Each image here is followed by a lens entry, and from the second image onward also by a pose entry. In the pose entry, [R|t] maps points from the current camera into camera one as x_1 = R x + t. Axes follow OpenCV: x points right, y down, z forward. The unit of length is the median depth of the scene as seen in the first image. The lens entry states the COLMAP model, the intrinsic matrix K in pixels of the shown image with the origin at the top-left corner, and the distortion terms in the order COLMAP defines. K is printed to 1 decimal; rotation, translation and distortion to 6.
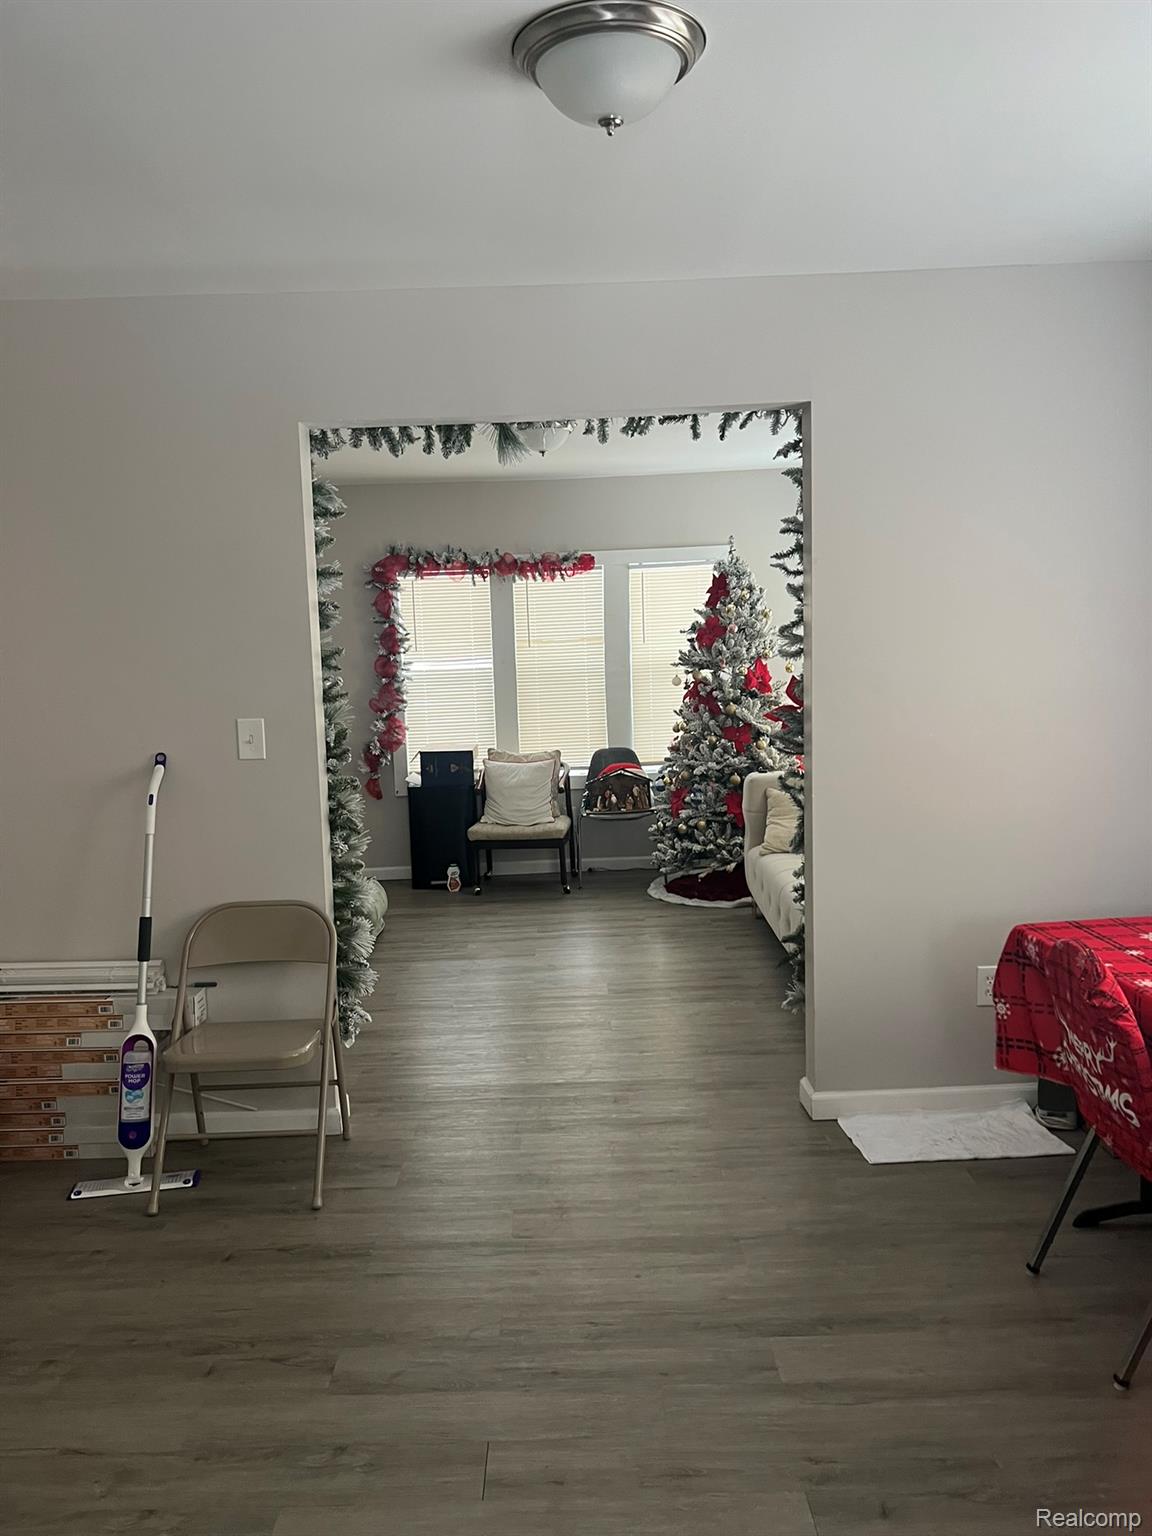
lens RADIAL K [[1158.8, 0, 576.0], [0, 1158.8, 768.0], [0, 0, 1]] dist [0.068782, -0.071067]
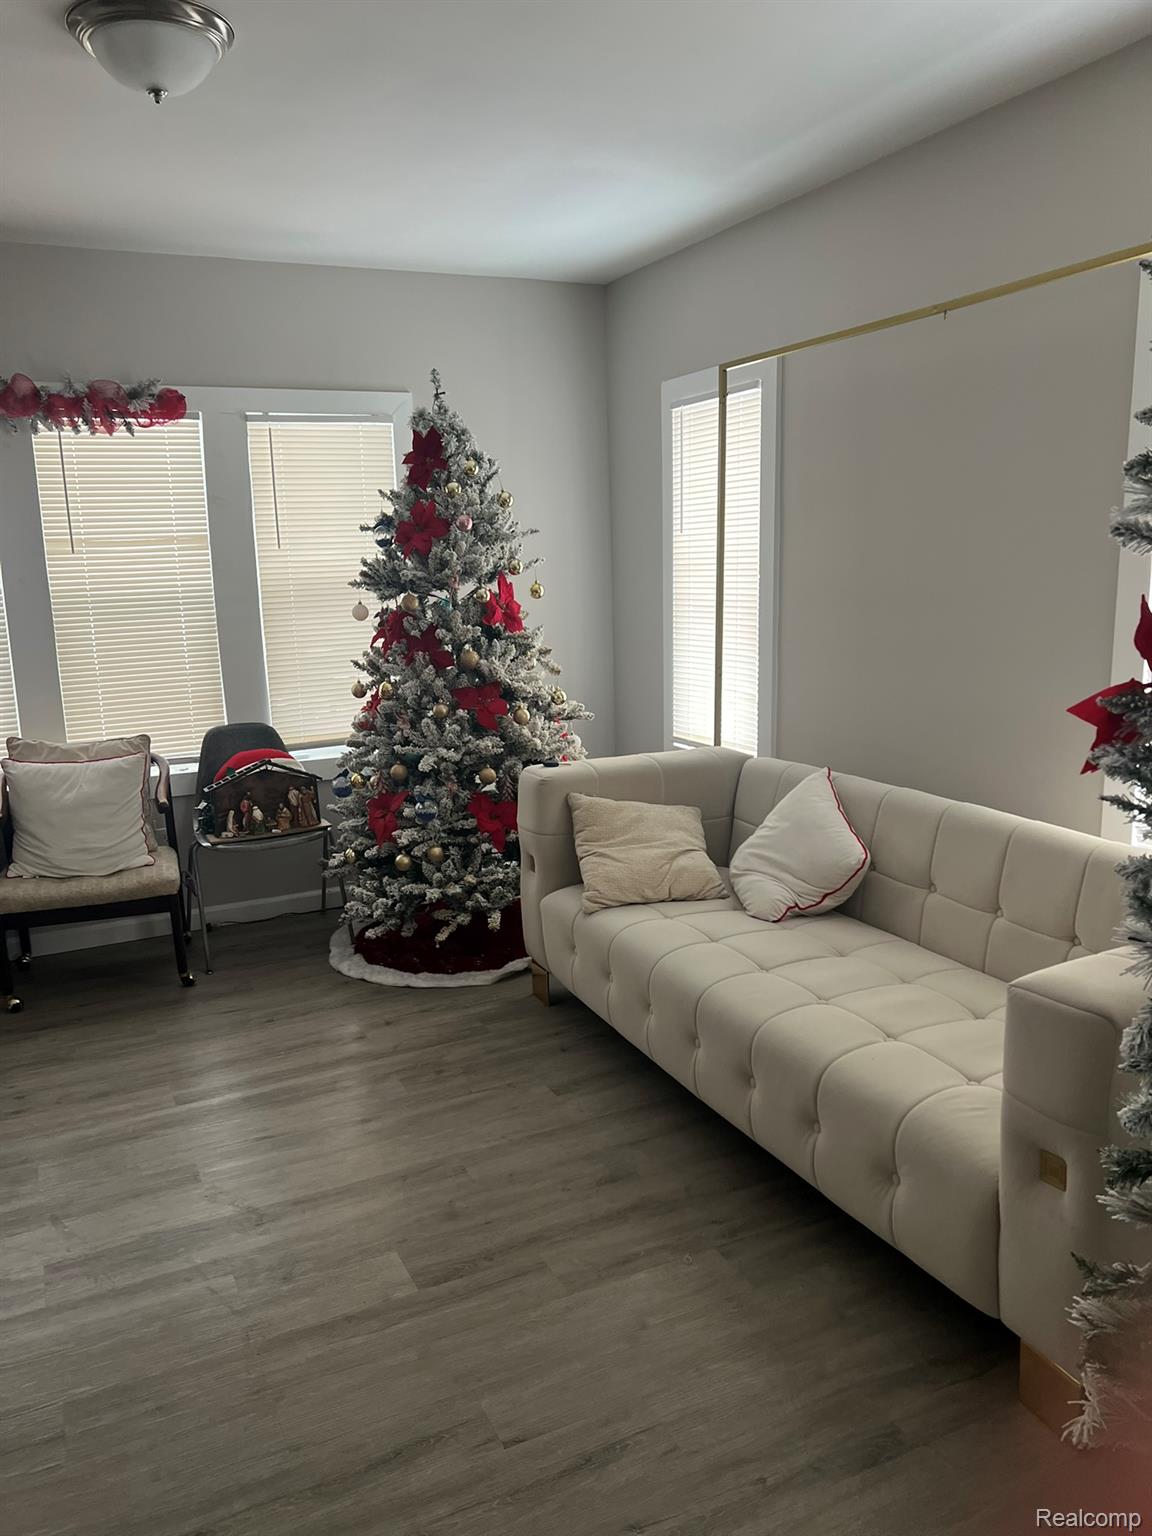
lens RADIAL K [[1160.1, 0, 567.8], [0, 1160.1, 777.2], [0, 0, 1]] dist [0.053759, -0.055724]
pose [[0.905145, -0.073704, 0.418665, -0.083861], [0.044089, 0.995820, 0.079990, -0.038035], [-0.422811, -0.053945, 0.904611, 0.464474]]
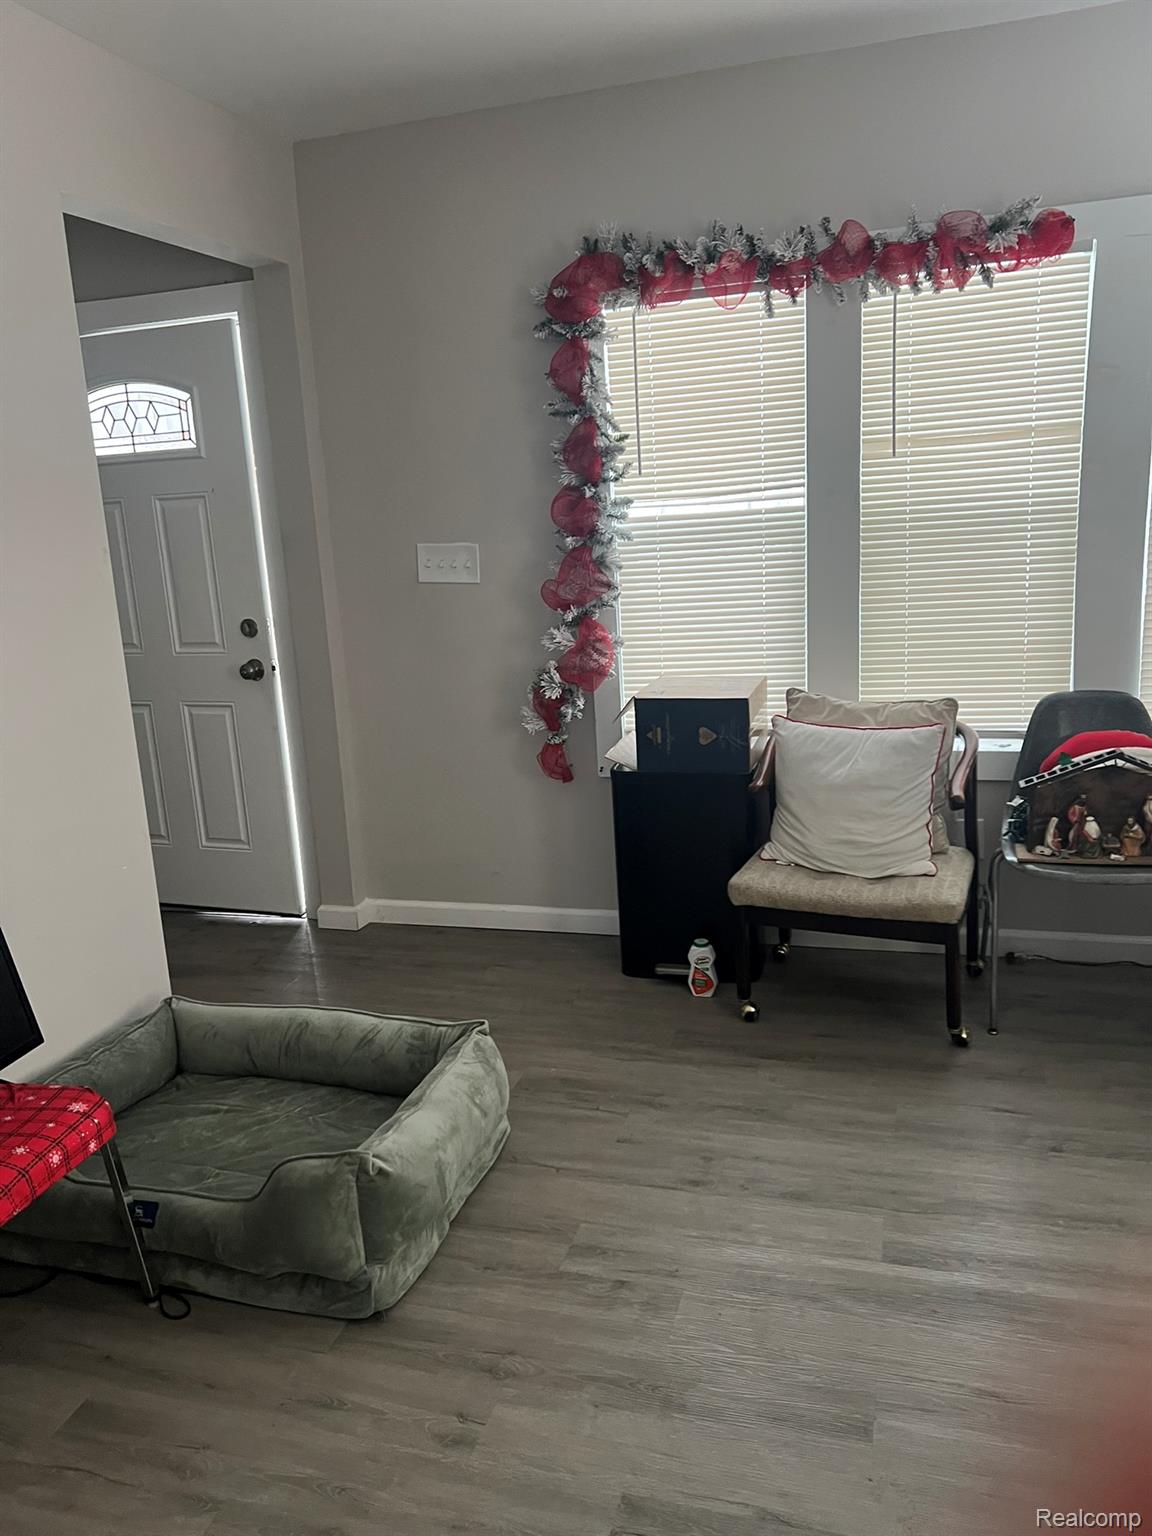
lens RADIAL K [[1160.1, 0, 567.8], [0, 1160.1, 777.2], [0, 0, 1]] dist [0.053759, -0.055724]
pose [[0.954596, 0.047140, -0.294151, -0.027445], [-0.006133, 0.990301, 0.138801, -0.055489], [0.297841, -0.130694, 0.945627, 0.652229]]
